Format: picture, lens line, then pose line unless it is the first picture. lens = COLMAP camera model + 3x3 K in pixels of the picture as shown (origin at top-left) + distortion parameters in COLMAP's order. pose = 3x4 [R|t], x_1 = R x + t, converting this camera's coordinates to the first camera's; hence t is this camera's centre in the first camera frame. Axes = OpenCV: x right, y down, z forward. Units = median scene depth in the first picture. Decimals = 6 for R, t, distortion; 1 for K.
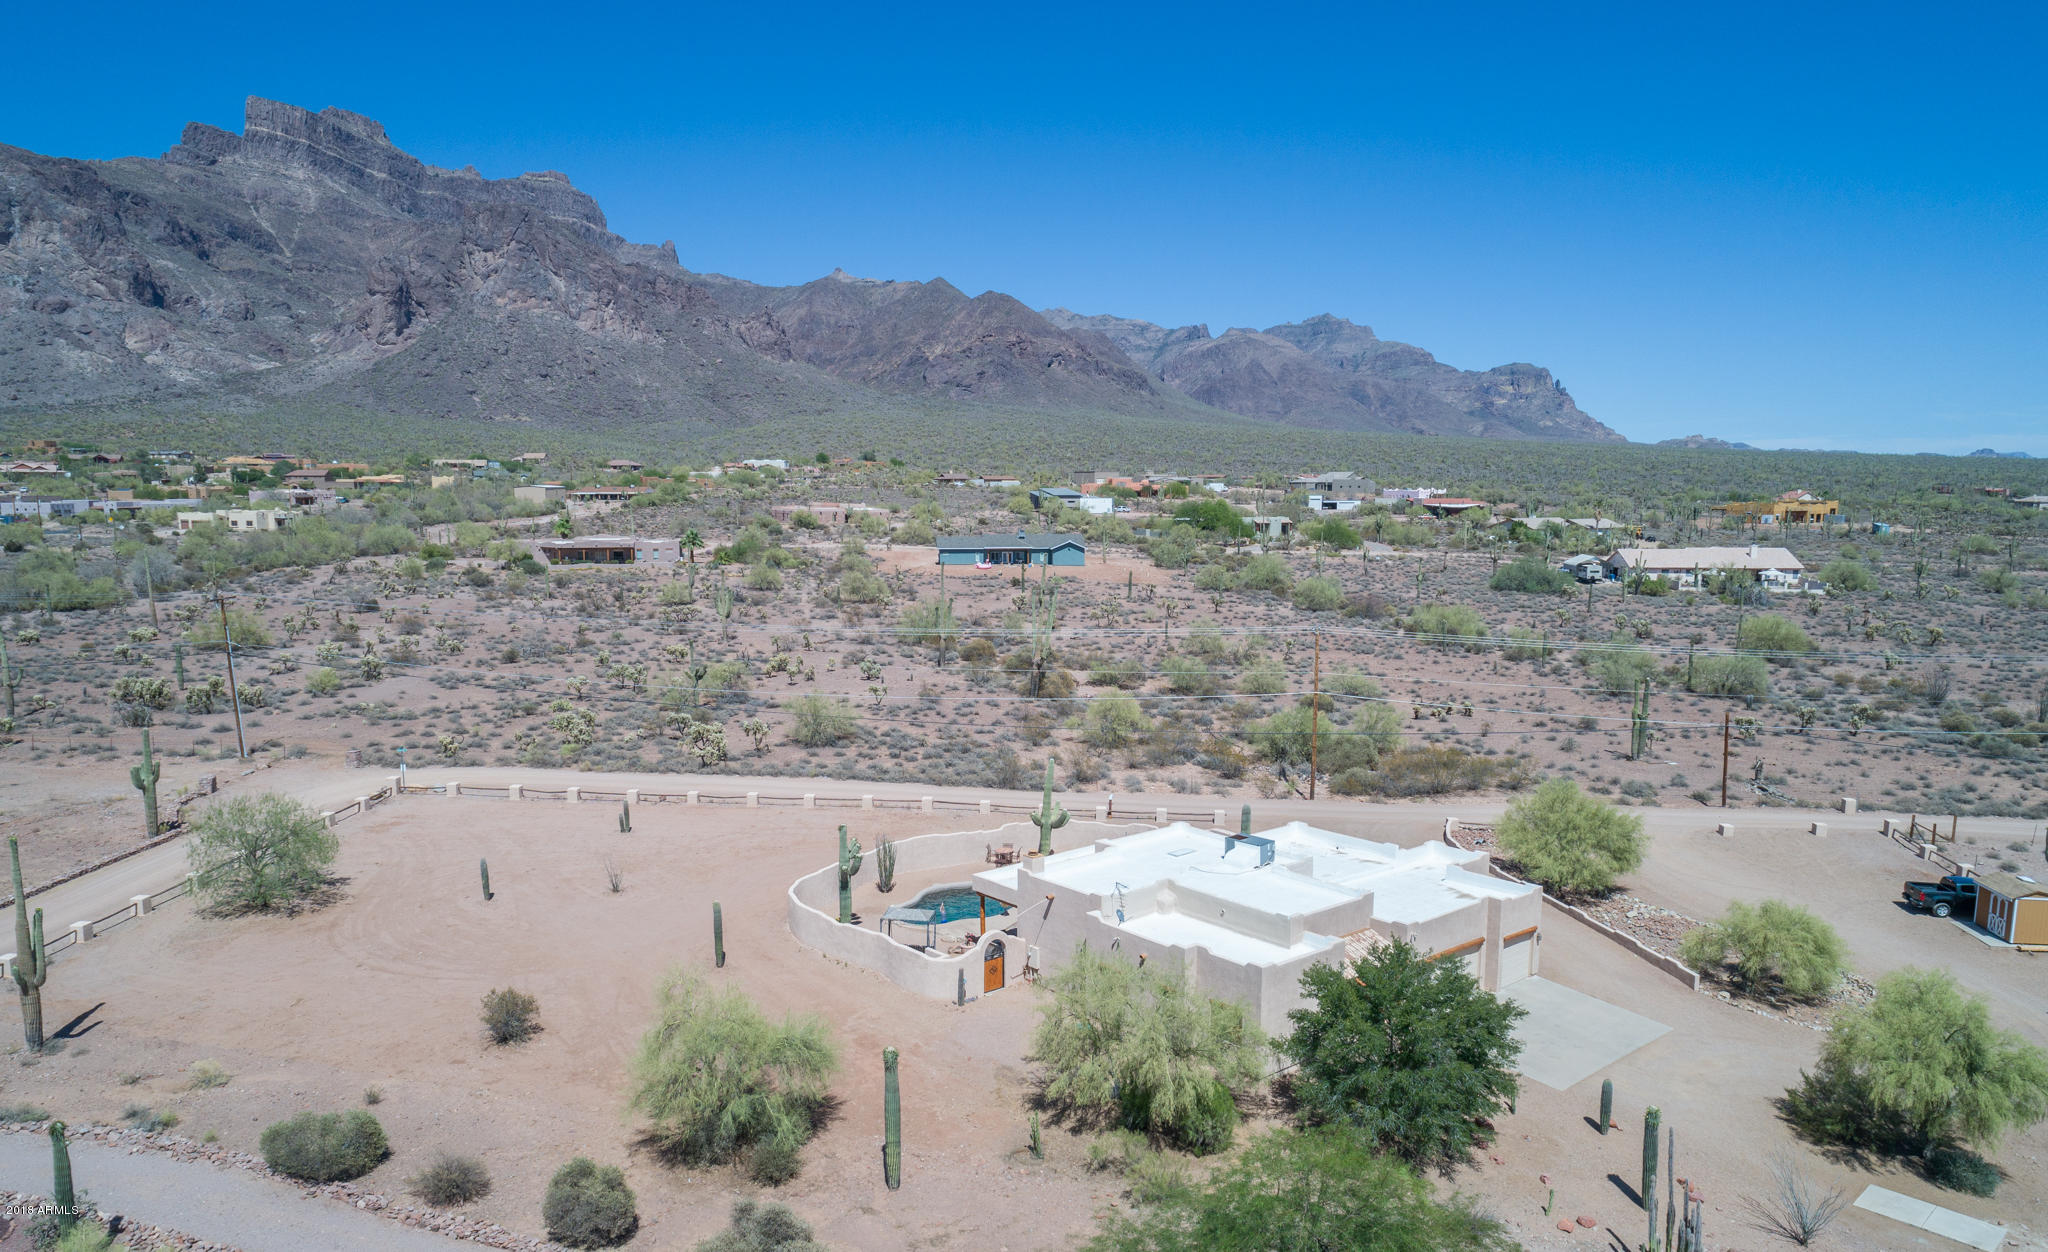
lens RADIAL K [[1376.1, 0, 1025.2], [0, 1376.1, 685.8], [0, 0, 1]] dist [-0.005035, 0.005732]
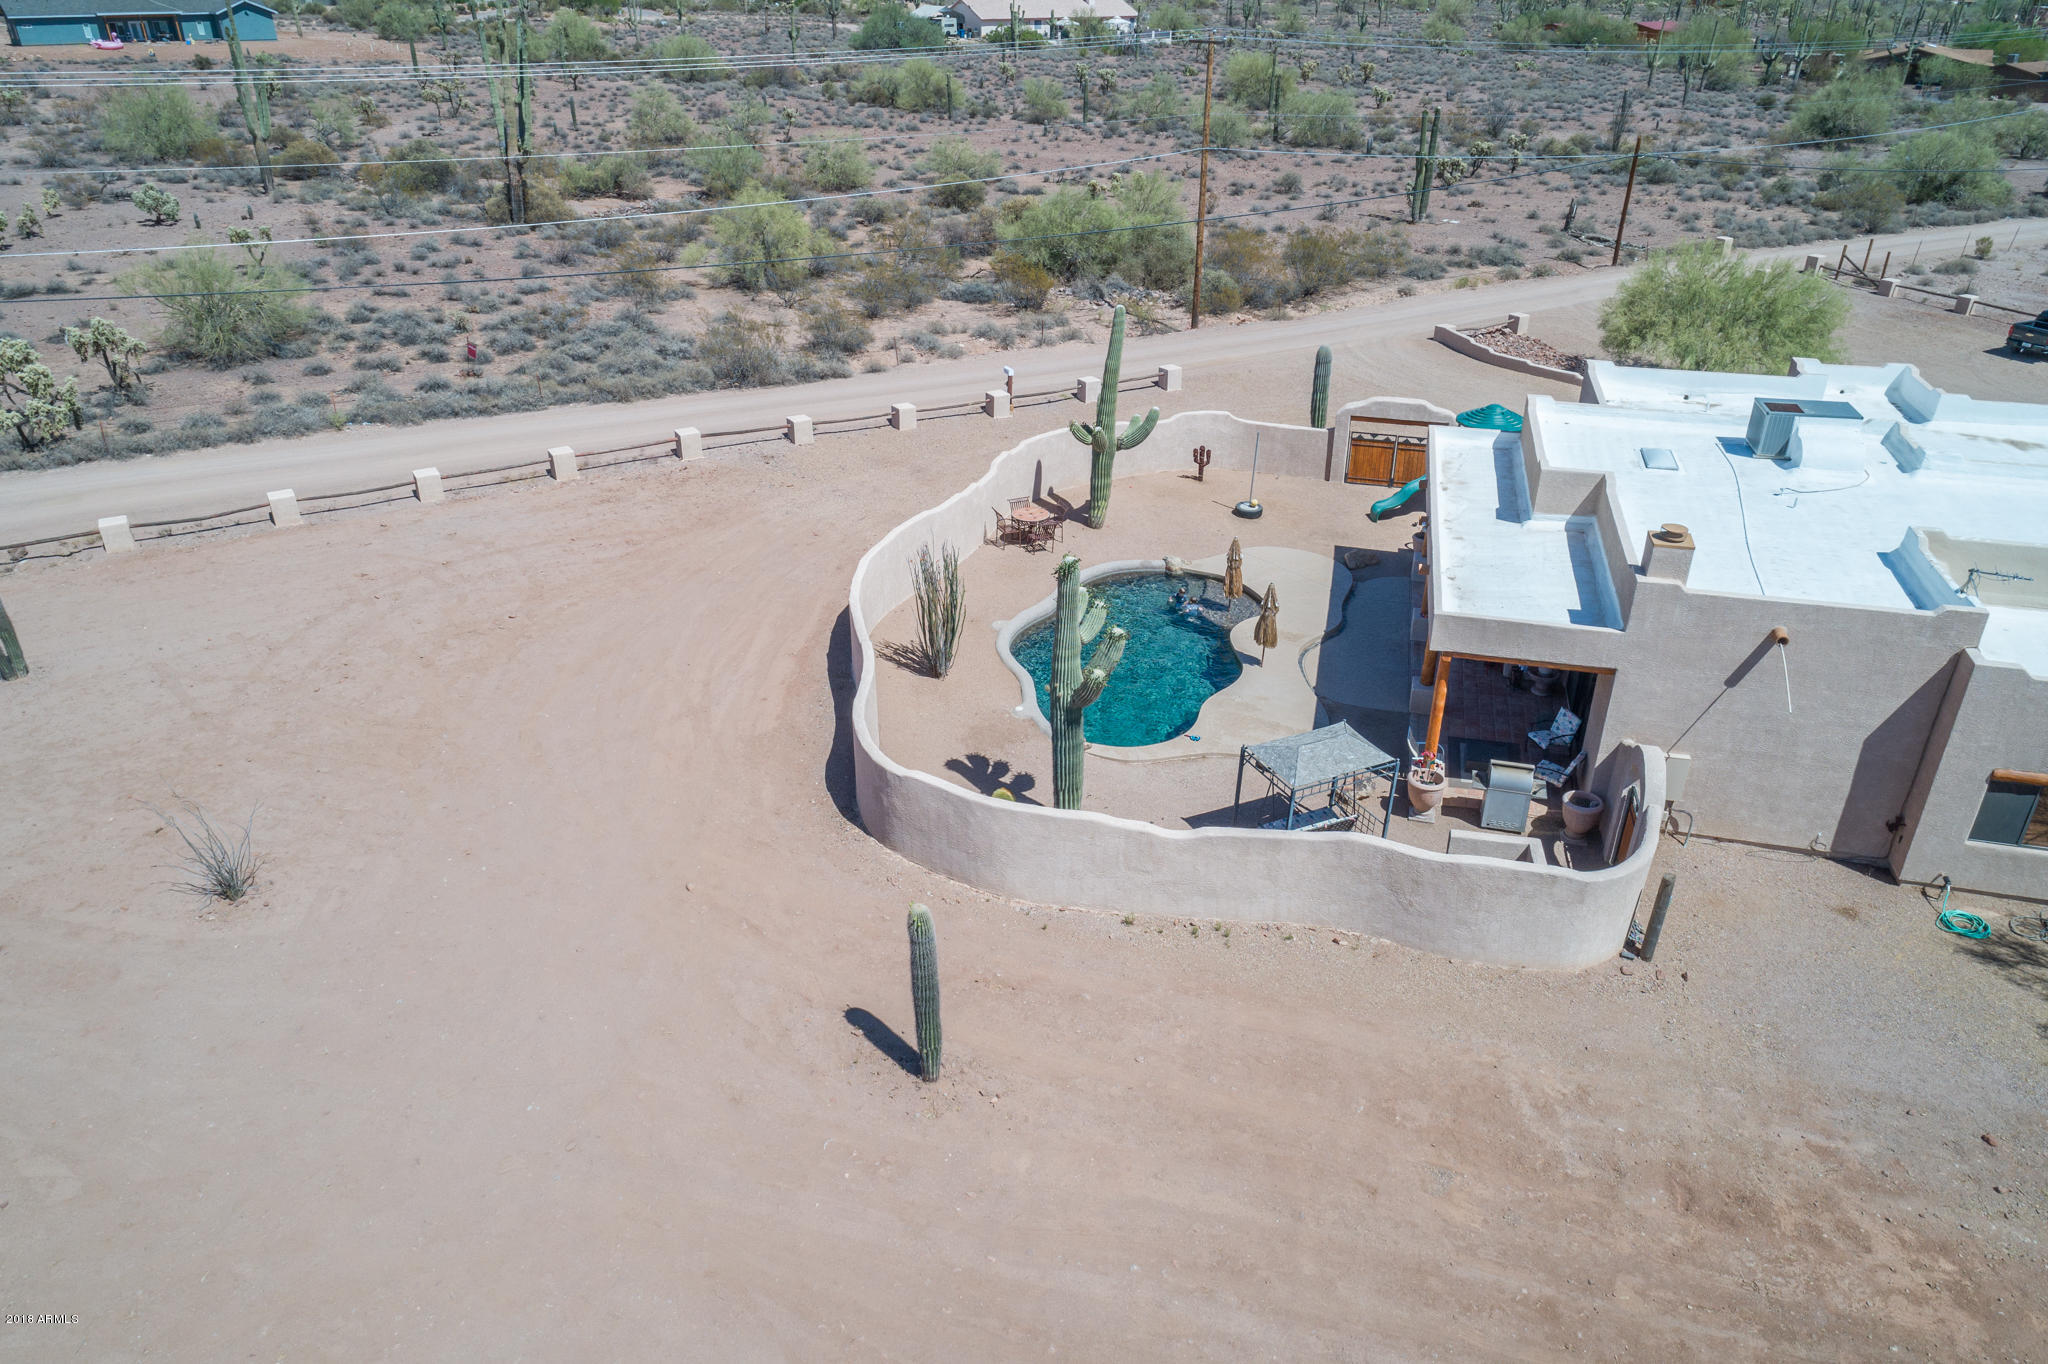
lens RADIAL K [[1376.2, 0, 1024.0], [0, 1376.2, 682.0], [0, 0, 1]] dist [-0.000866, 0.002923]
pose [[0.818876, -0.268008, 0.507556, -0.179626], [0.087744, 0.932349, 0.350751, 0.003357], [-0.567224, -0.242687, 0.786995, 0.394470]]
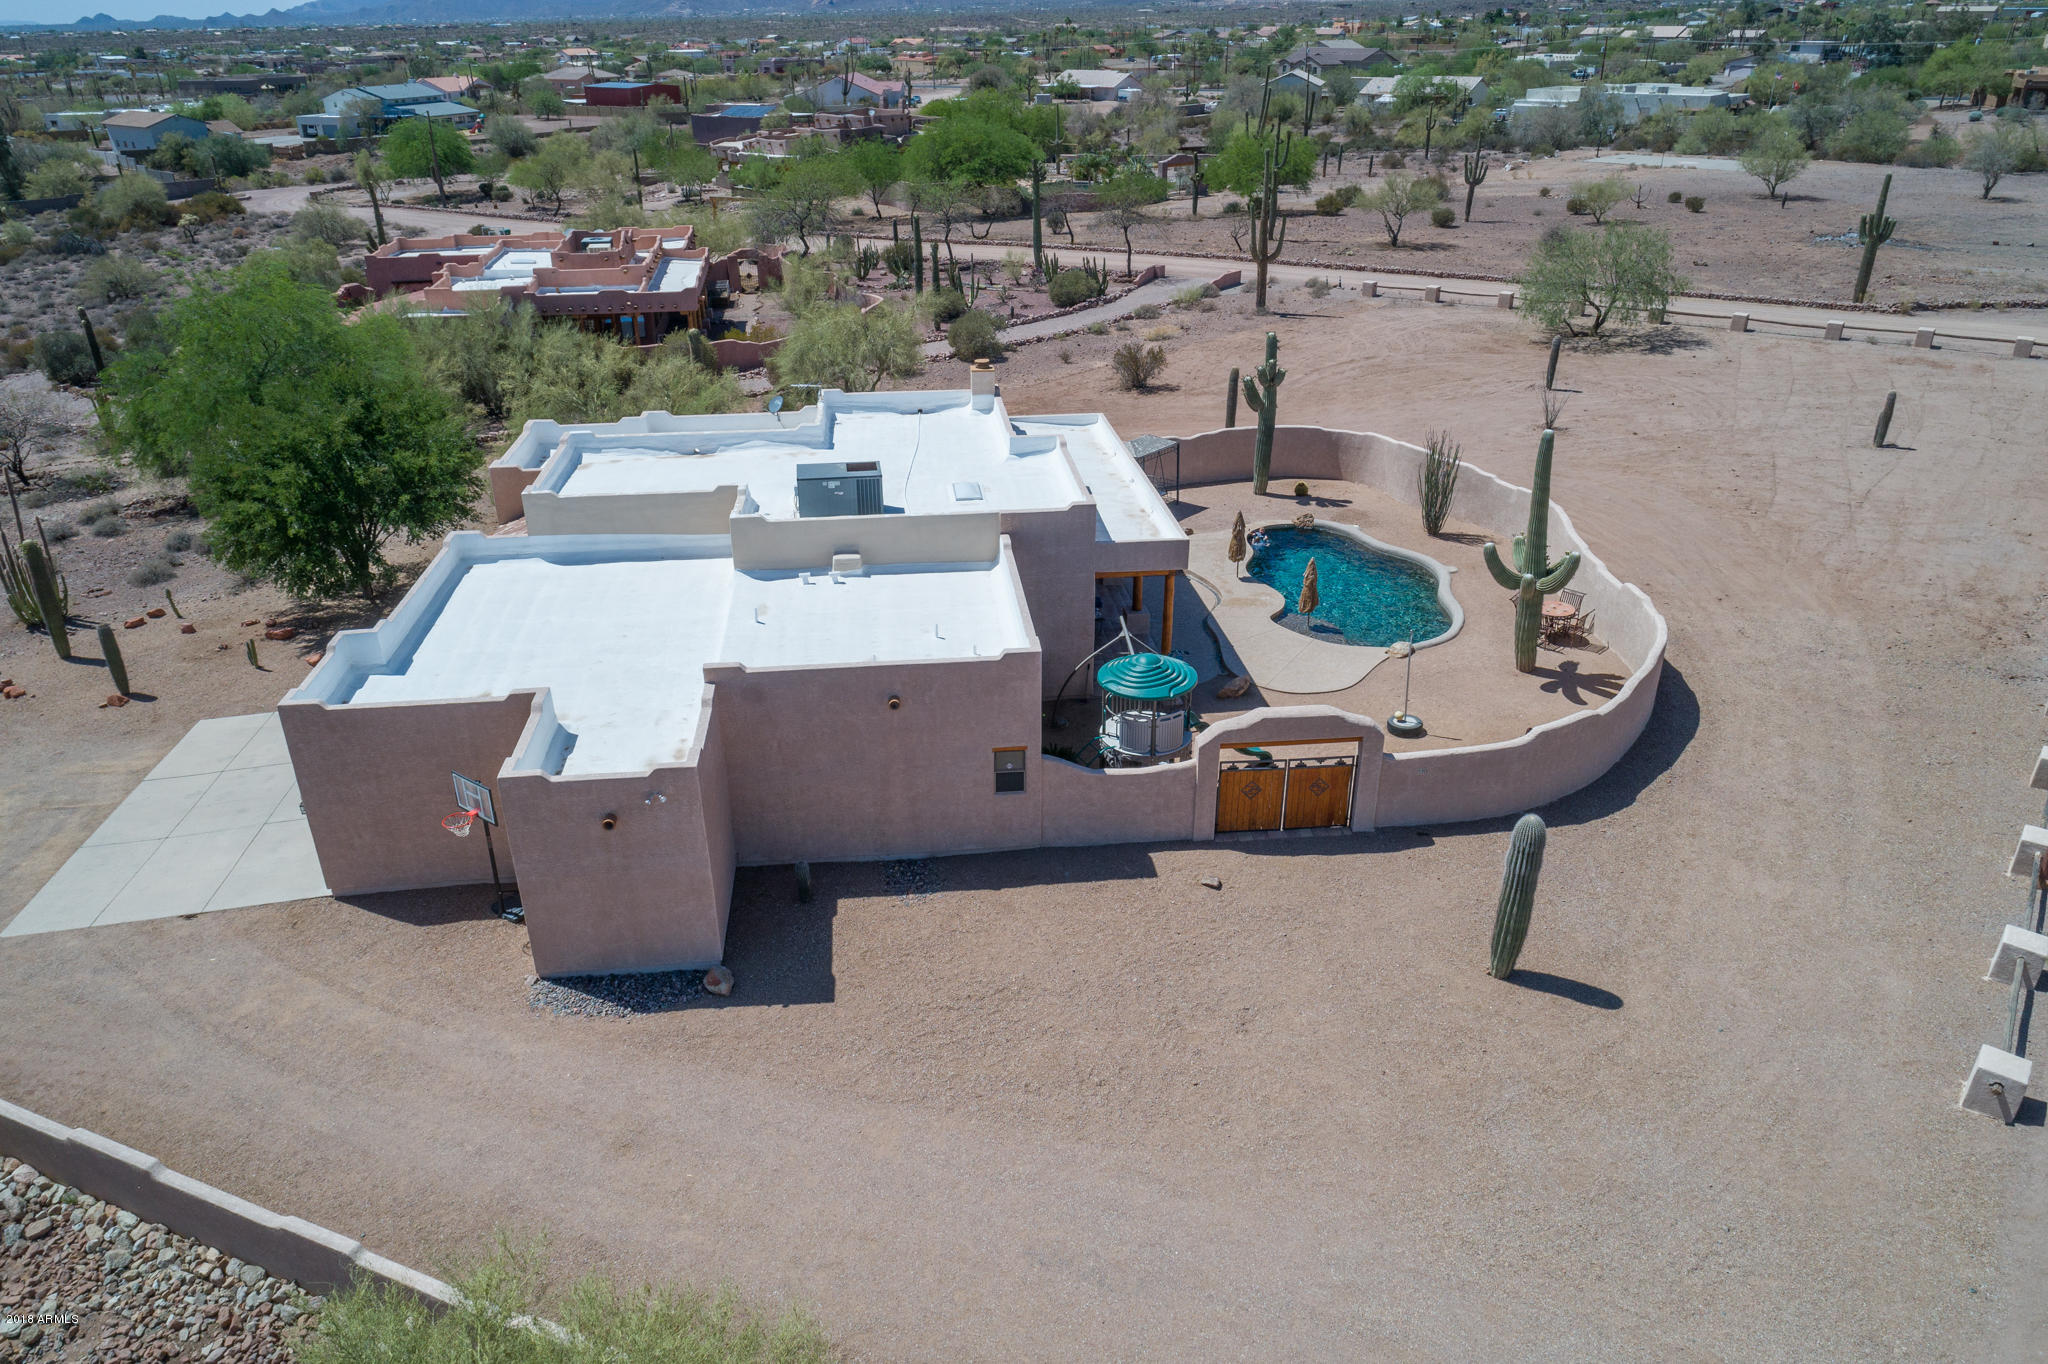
lens RADIAL K [[1376.2, 0, 1024.0], [0, 1376.2, 682.0], [0, 0, 1]] dist [-0.000866, 0.002923]
pose [[-0.553039, 0.366251, -0.748337, 0.284513], [-0.116535, 0.855362, 0.504754, -0.045960], [0.824965, 0.366356, -0.430367, 0.689913]]
